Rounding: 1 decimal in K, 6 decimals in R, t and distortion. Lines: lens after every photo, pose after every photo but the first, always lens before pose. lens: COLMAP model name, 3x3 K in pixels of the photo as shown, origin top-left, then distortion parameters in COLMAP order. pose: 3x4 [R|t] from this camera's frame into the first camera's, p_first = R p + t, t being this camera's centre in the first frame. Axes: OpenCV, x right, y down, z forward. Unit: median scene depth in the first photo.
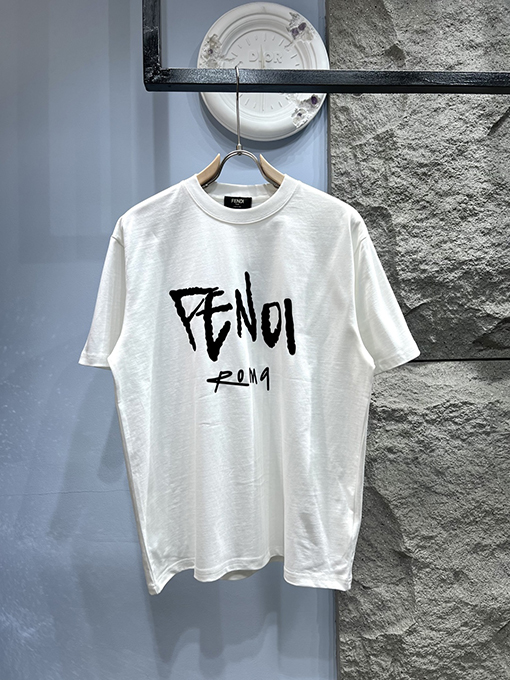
lens RADIAL K [[505.3, 0, 255.0], [0, 505.3, 340.0], [0, 0, 1]] dist [0.023674, -0.045488]
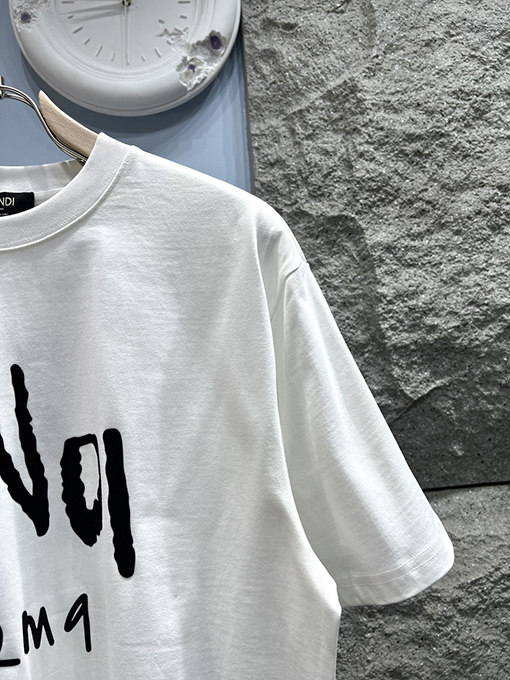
lens RADIAL K [[505.3, 0, 255.0], [0, 505.3, 340.0], [0, 0, 1]] dist [0.023674, -0.045488]
pose [[0.998393, -0.054317, 0.016128, 0.137653], [0.055532, 0.994563, -0.088095, -0.087225], [-0.011256, 0.088850, 0.995981, 0.471099]]
